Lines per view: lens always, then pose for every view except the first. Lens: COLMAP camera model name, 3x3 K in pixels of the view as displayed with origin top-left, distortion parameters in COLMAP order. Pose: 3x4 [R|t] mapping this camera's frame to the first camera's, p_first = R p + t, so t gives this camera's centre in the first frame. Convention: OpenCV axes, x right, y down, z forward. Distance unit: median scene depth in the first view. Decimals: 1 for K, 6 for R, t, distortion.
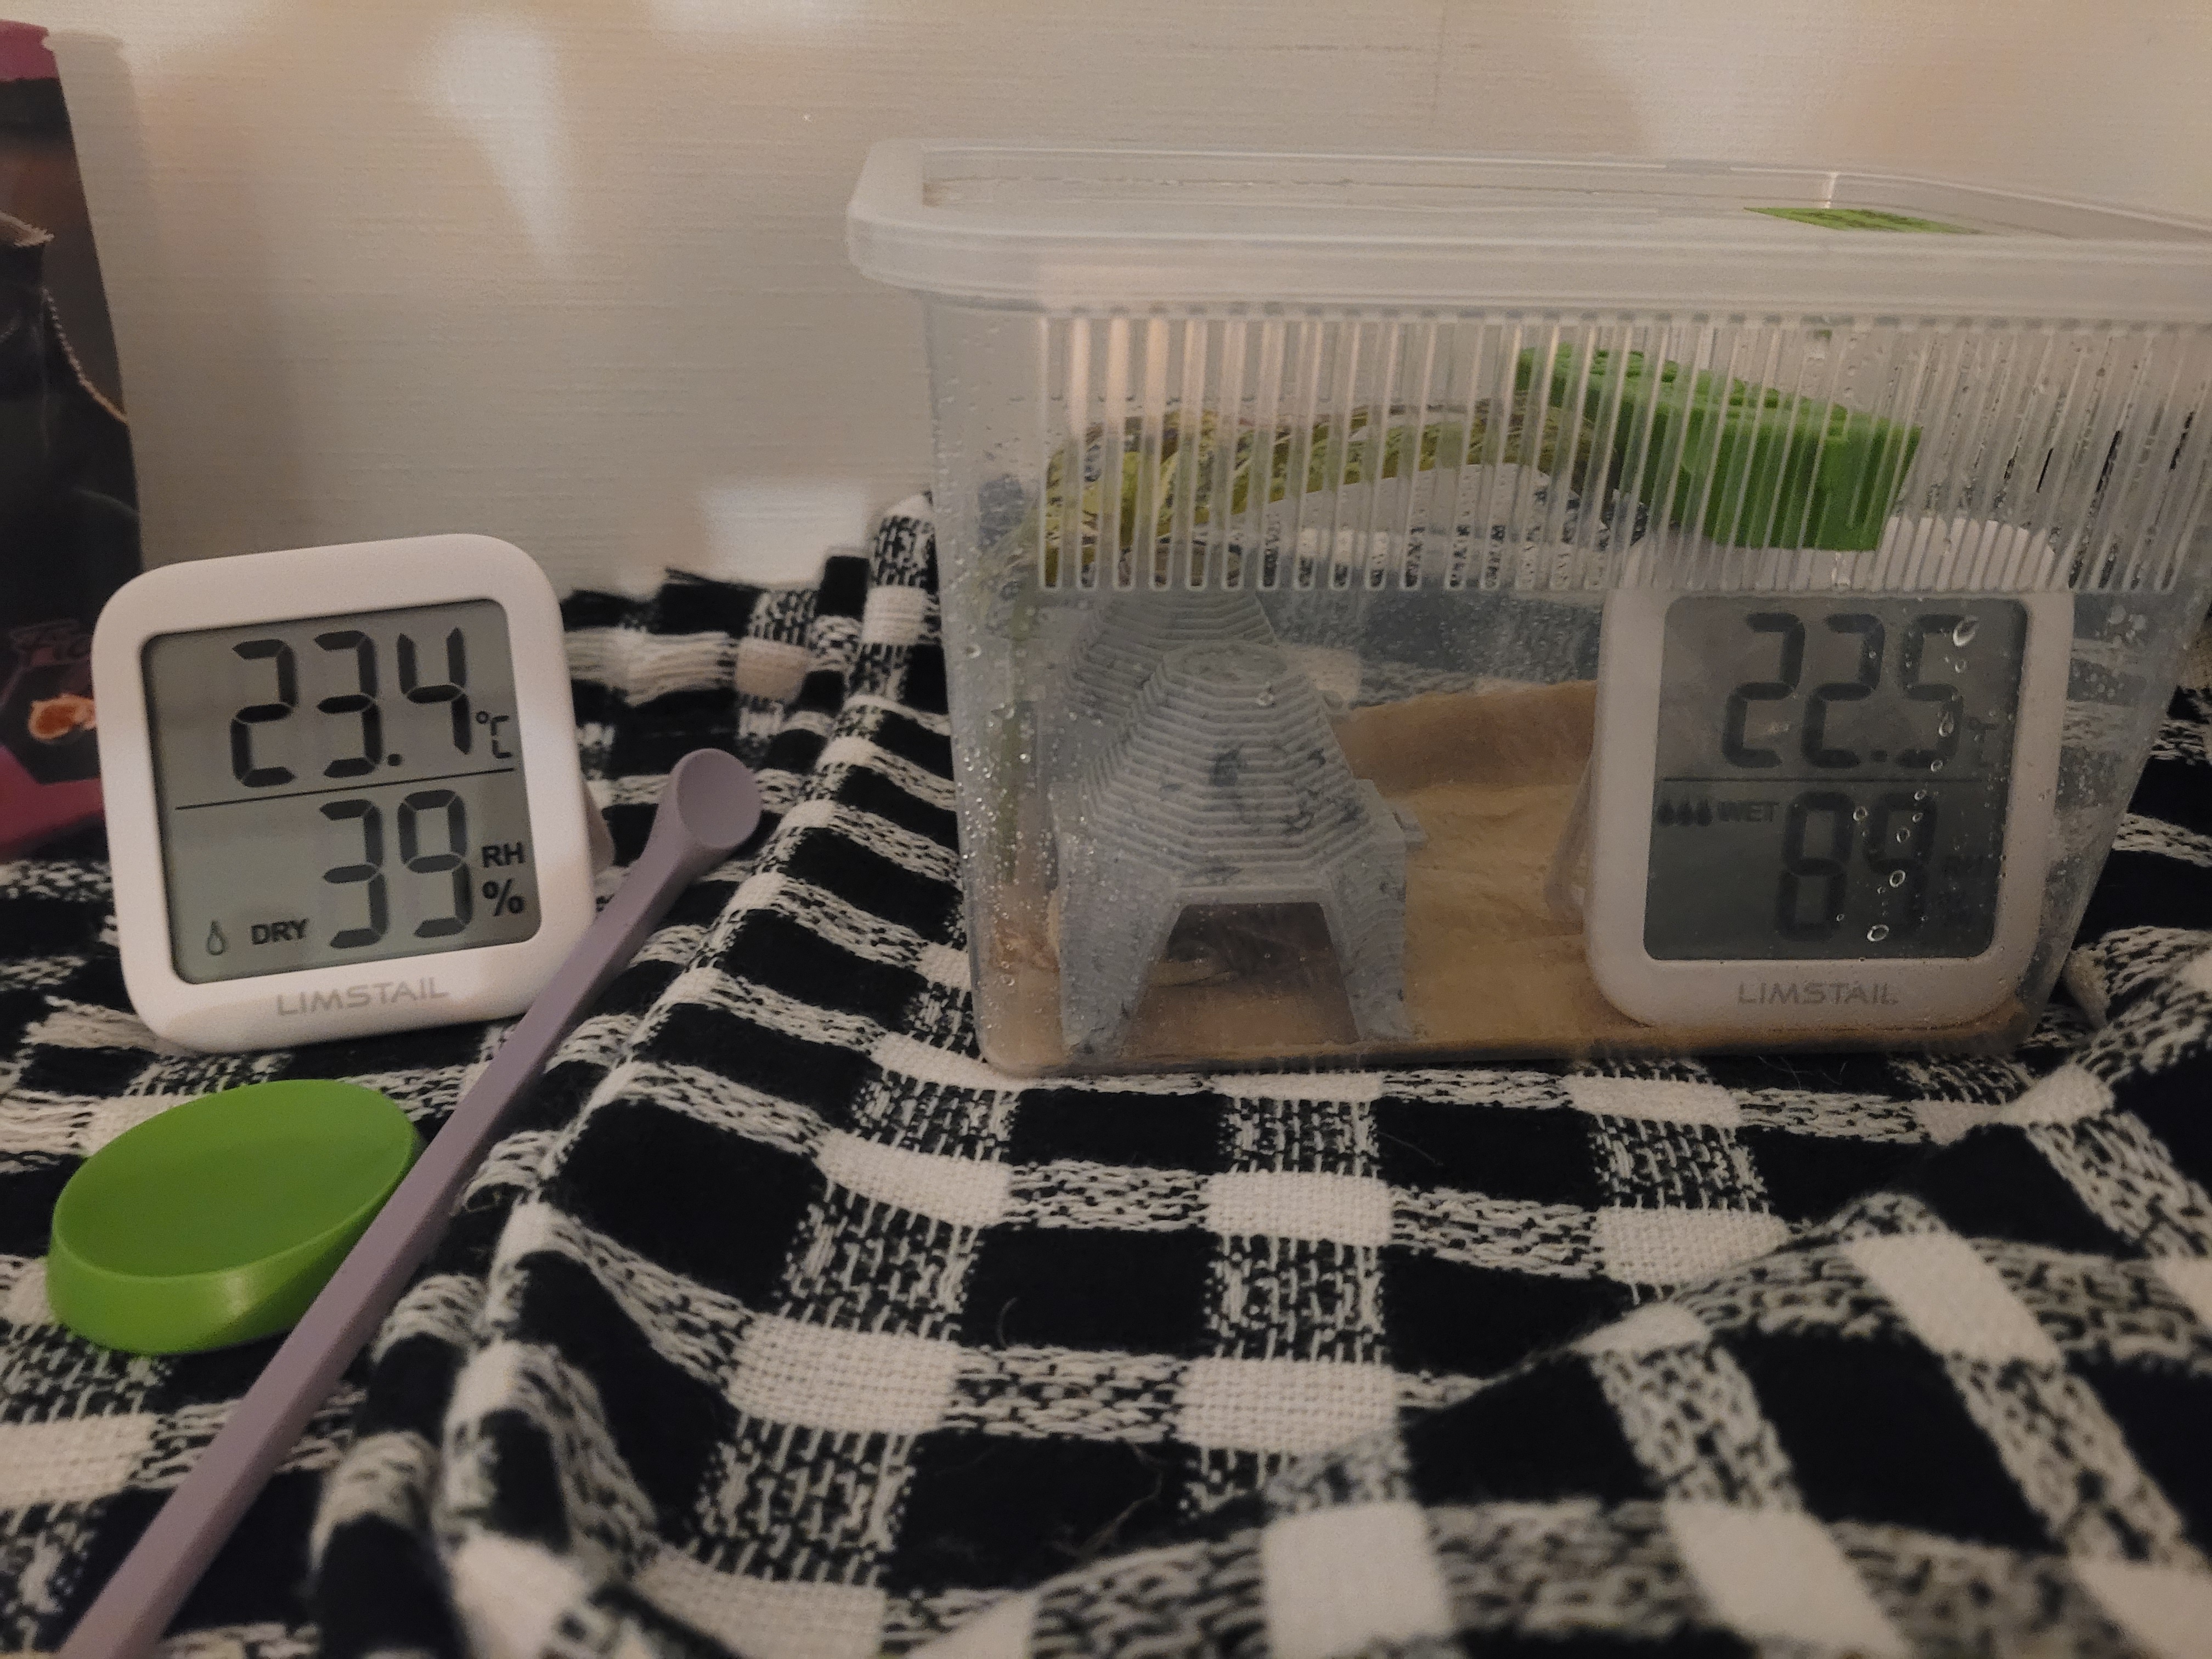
lens RADIAL K [[1680.7, 0, 1098.7], [0, 1680.7, 833.9], [0, 0, 1]] dist [0.002145, 0.000263]
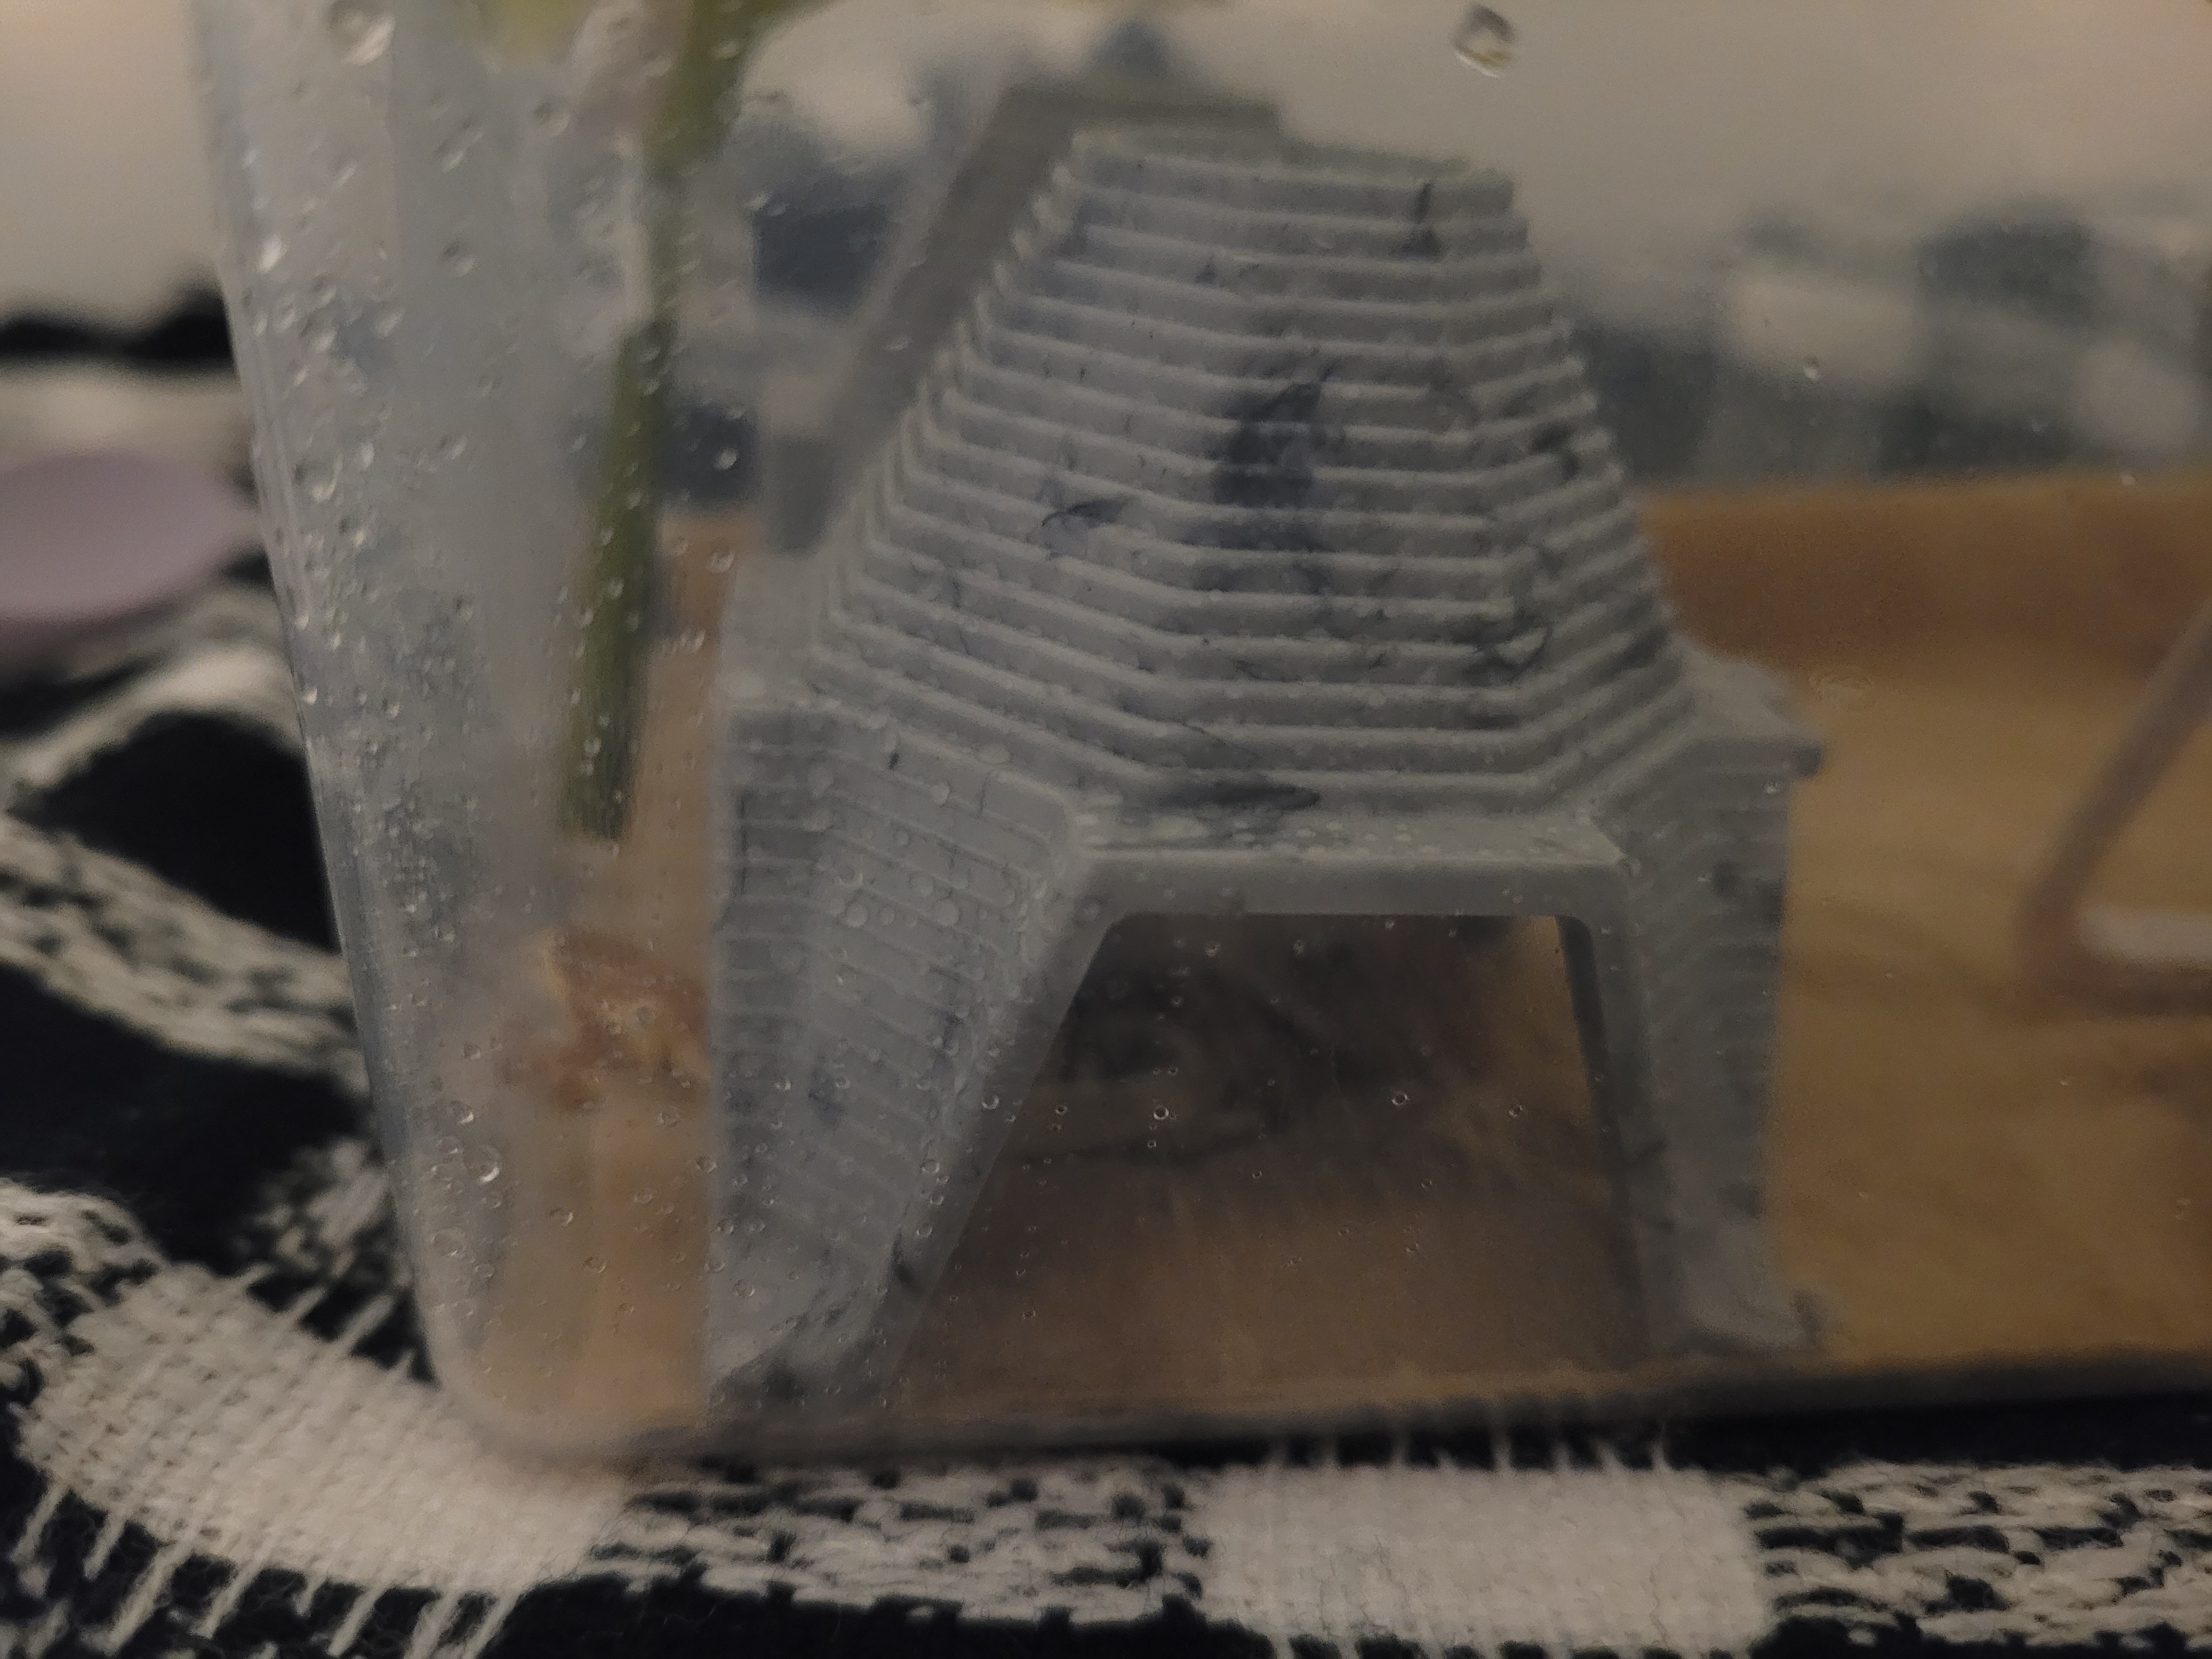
lens RADIAL K [[1680.7, 0, 1107.9], [0, 1680.7, 824.8], [0, 0, 1]] dist [0.002145, 0.000263]
pose [[0.998941, 0.030106, 0.034783, 0.038959], [-0.030105, 0.999547, -0.000543, 0.027290], [-0.034784, -0.000505, 0.999395, 0.708692]]
